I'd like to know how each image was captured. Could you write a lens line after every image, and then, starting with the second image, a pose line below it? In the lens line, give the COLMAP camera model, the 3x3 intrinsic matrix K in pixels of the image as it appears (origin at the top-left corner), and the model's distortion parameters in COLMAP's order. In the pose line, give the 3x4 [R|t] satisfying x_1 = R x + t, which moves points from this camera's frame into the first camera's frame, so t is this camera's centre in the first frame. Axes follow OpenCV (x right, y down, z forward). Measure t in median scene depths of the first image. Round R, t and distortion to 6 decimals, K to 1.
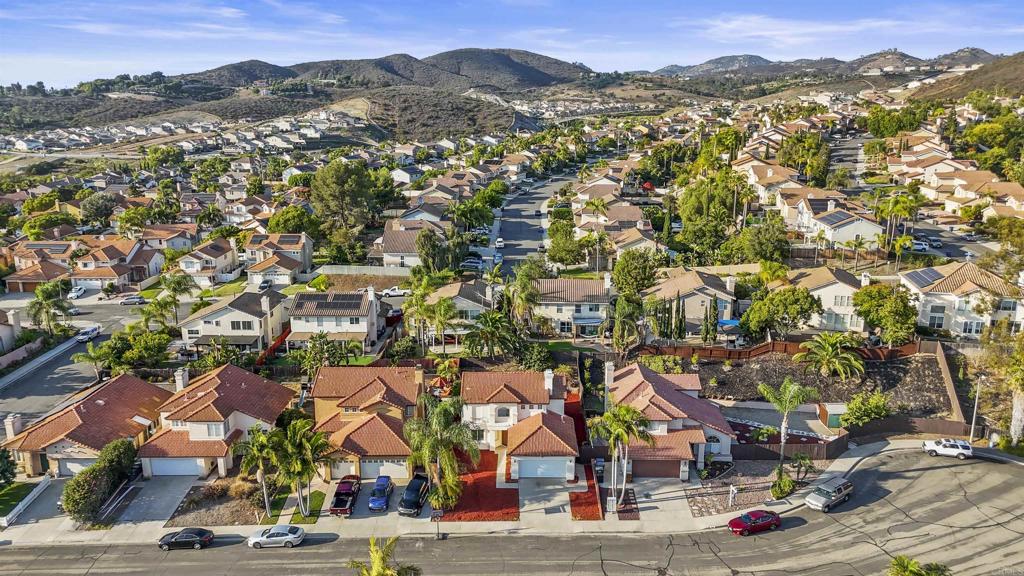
lens RADIAL K [[749.6, 0, 512.0], [0, 749.6, 288.0], [0, 0, 1]] dist [0.082905, -0.081833]
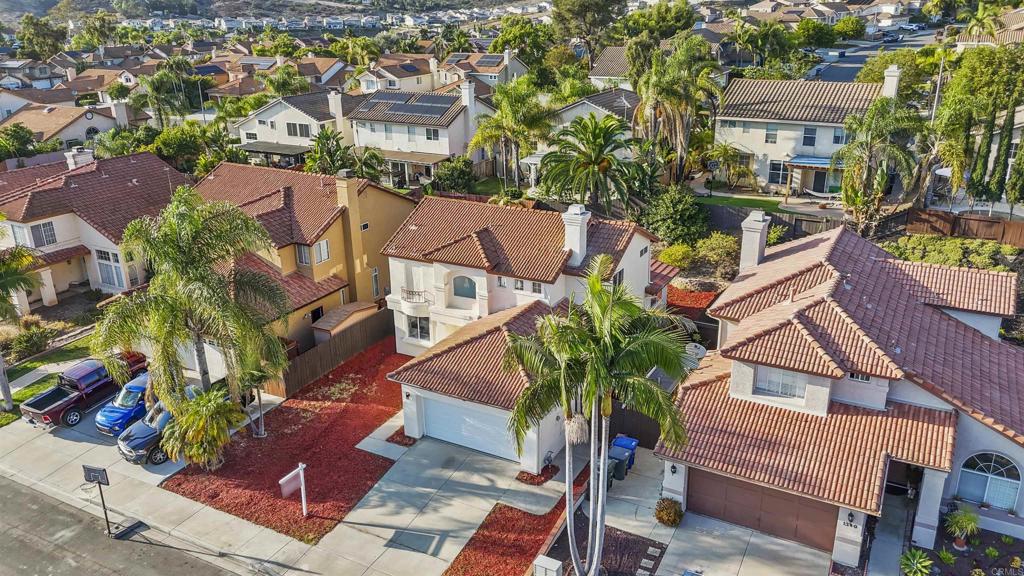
lens RADIAL K [[787.6, 0, 512.0], [0, 787.6, 288.0], [0, 0, 1]] dist [0.039597, -0.005228]
pose [[0.881895, 0.153137, -0.445881, 0.186529], [-0.102015, 0.985353, 0.136646, 0.084919], [0.460276, -0.075022, 0.884600, 0.512246]]
